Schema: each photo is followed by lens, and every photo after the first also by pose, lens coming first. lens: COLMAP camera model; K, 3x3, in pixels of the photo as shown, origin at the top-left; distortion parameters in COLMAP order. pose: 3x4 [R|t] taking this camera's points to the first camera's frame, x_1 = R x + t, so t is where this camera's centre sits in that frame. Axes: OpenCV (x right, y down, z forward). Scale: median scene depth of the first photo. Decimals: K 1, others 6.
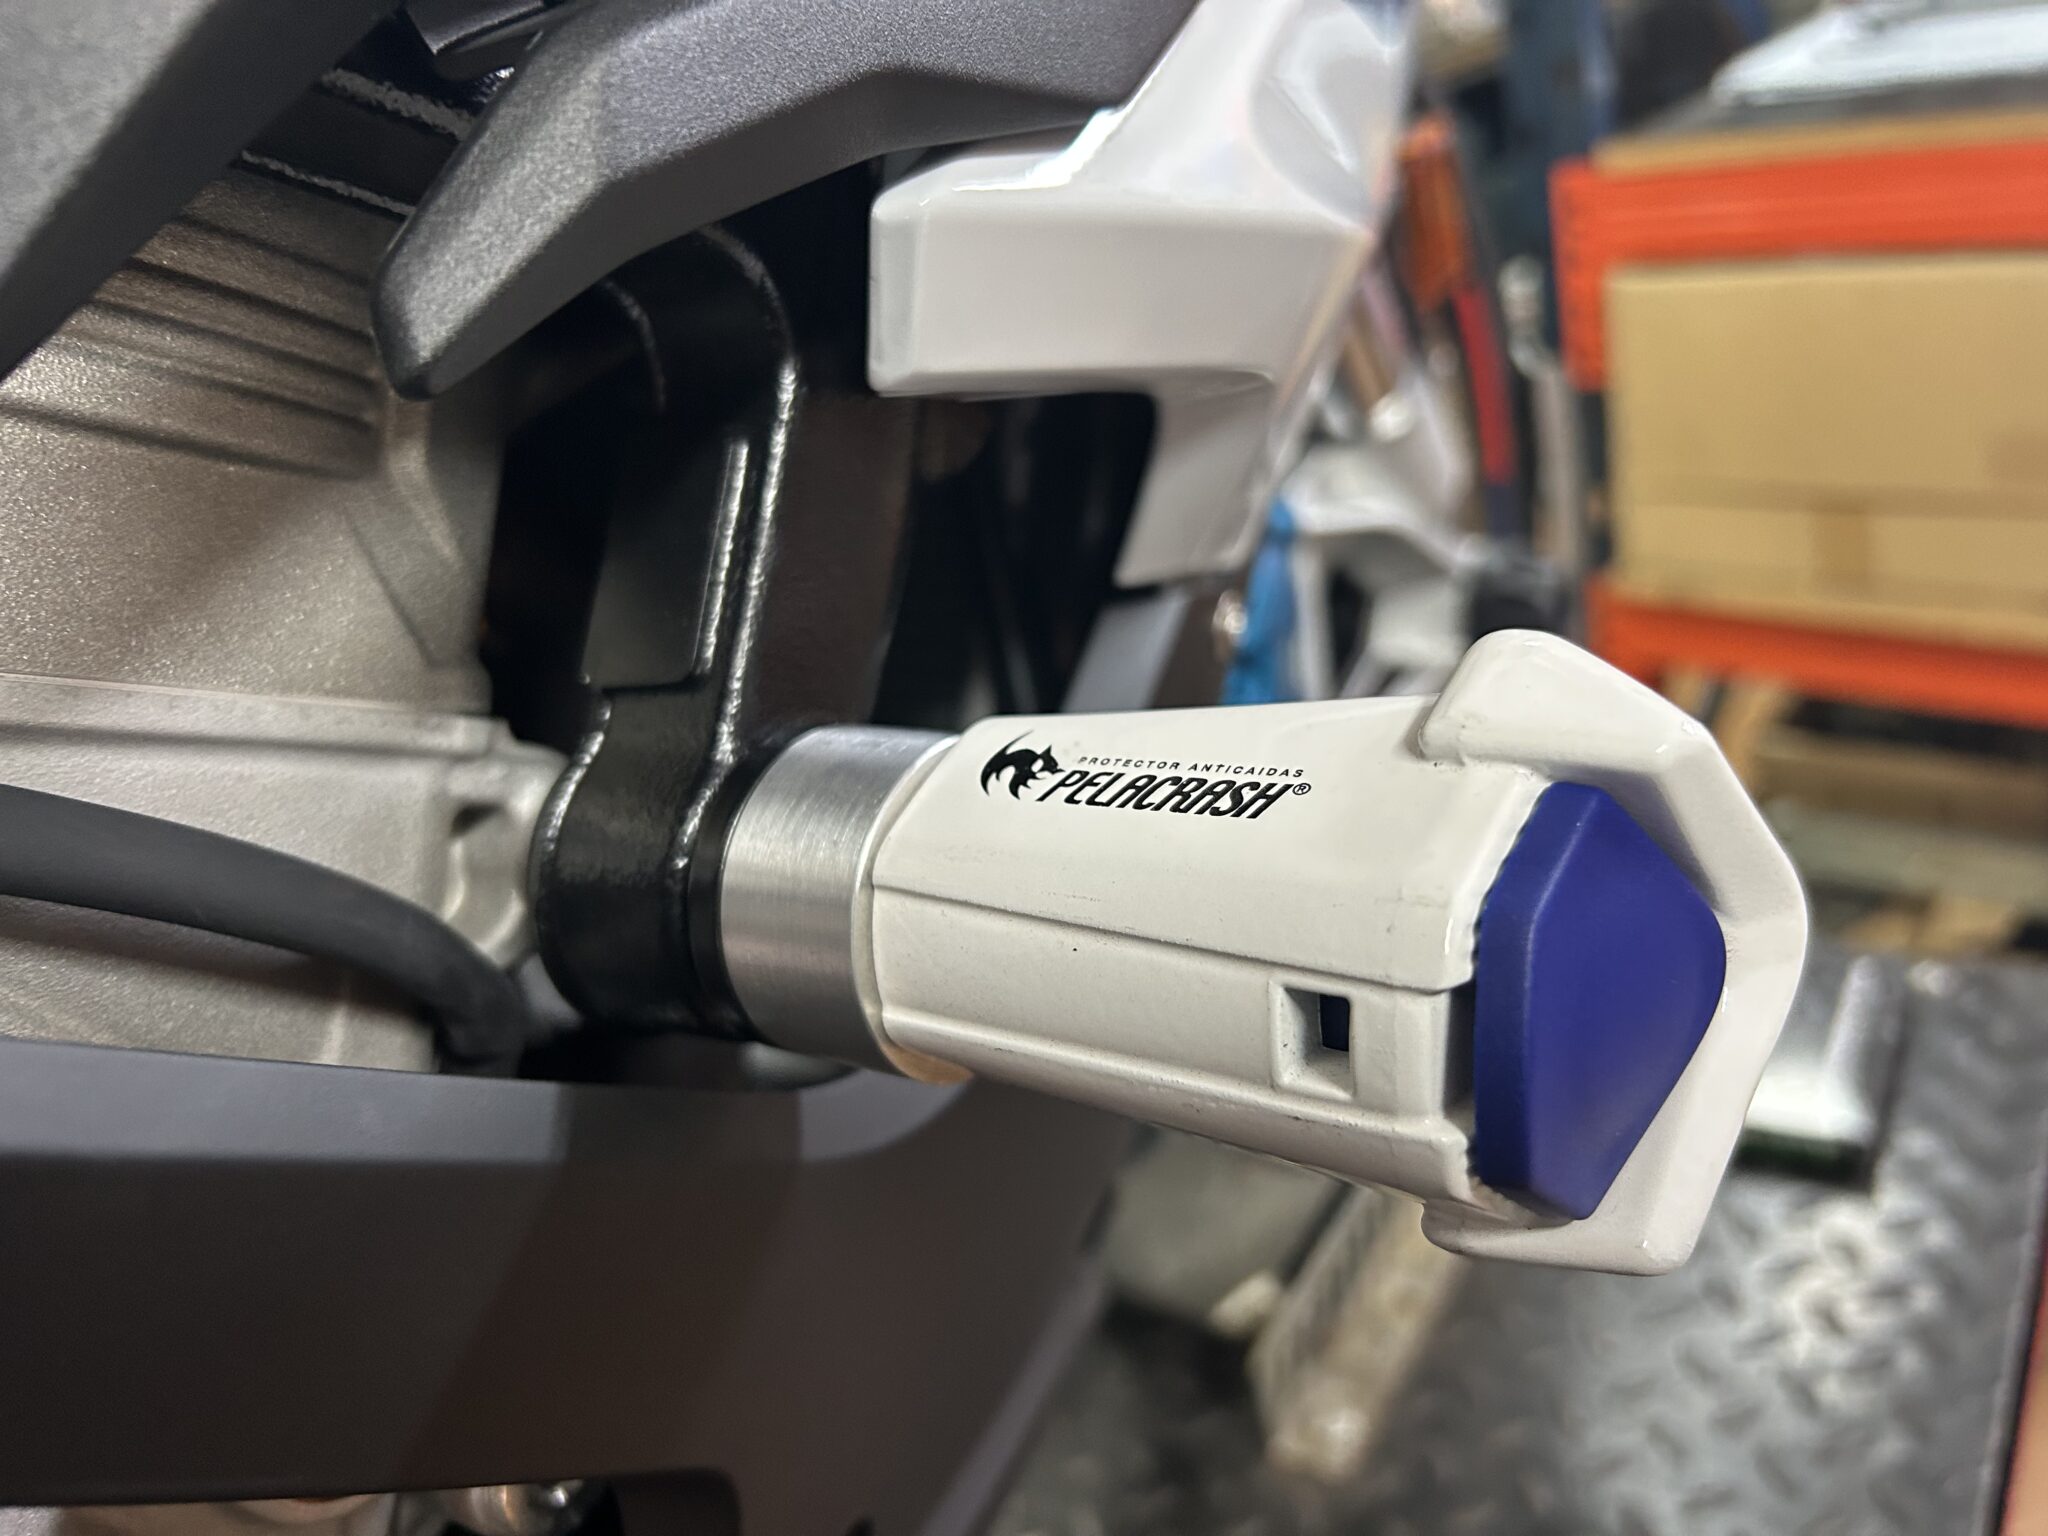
lens RADIAL K [[1512.0, 0, 1052.4], [0, 1512.0, 783.6], [0, 0, 1]] dist [0.044550, -0.055274]
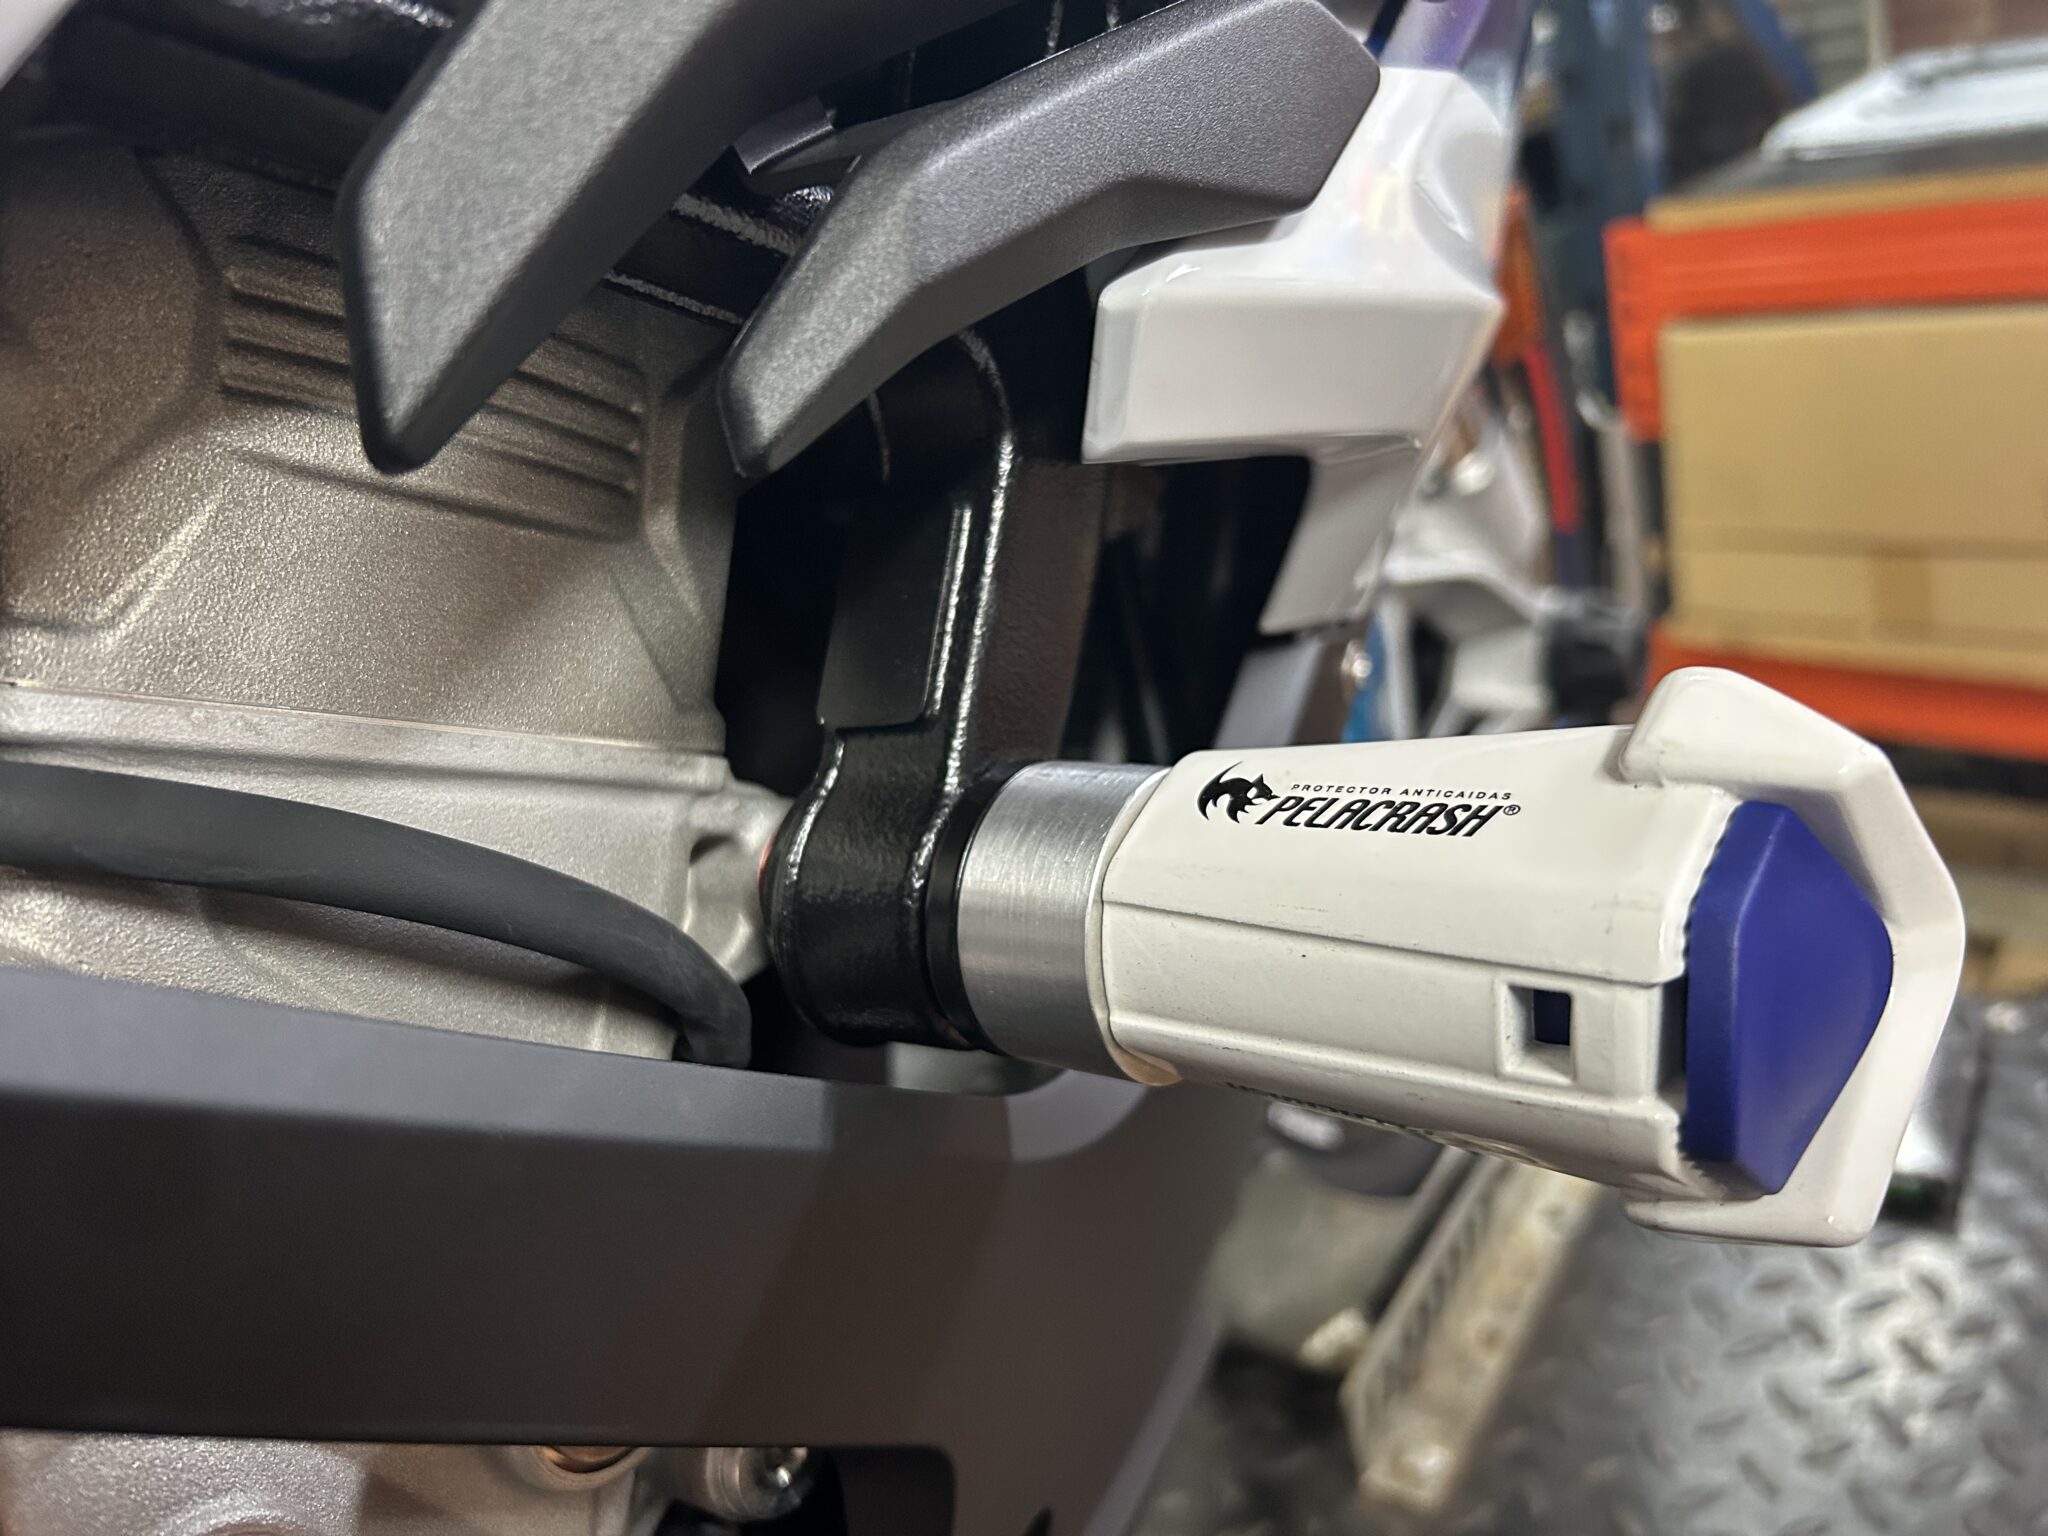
lens RADIAL K [[1512.0, 0, 1066.6], [0, 1512.0, 797.8], [0, 0, 1]] dist [0.044550, -0.055274]
pose [[0.999841, -0.004686, -0.017216, -0.108768], [0.004250, 0.999670, -0.025323, 0.016323], [0.017329, 0.025246, 0.999531, -0.095818]]
